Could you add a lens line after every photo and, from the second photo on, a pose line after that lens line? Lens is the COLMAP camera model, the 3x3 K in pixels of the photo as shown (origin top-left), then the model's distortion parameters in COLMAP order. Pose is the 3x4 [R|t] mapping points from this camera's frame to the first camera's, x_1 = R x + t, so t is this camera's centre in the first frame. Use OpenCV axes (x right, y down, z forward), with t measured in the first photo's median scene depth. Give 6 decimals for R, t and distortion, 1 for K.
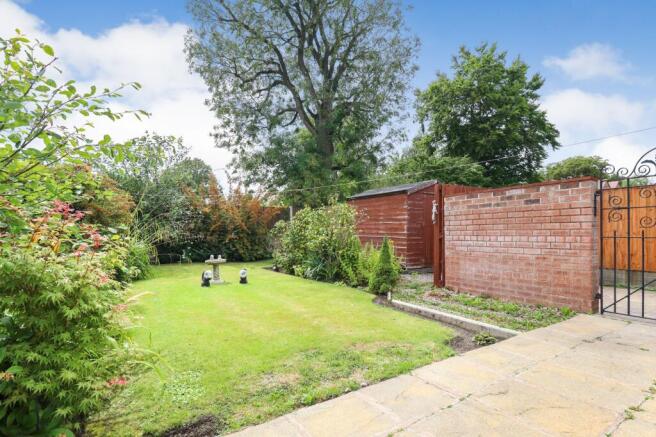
lens RADIAL K [[315.4, 0, 322.0], [0, 315.4, 238.3], [0, 0, 1]] dist [-0.005144, -0.002975]
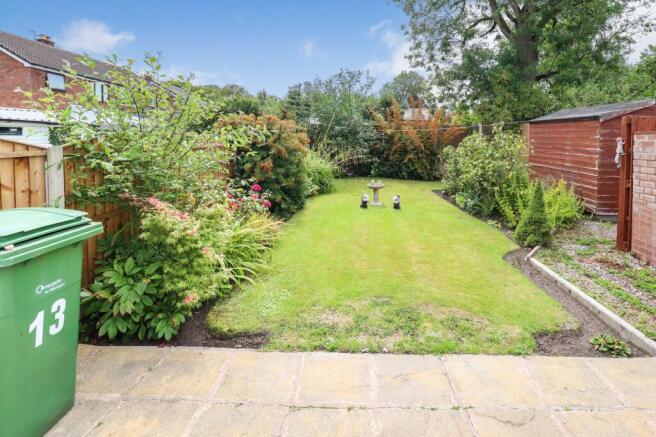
lens RADIAL K [[315.4, 0, 363.2], [0, 315.4, 153.2], [0, 0, 1]] dist [-0.005144, -0.002975]
pose [[0.840338, 0.045480, -0.540152, 0.217624], [-0.023605, 0.998599, 0.047357, -0.090904], [0.541549, -0.027046, 0.840234, 0.026556]]
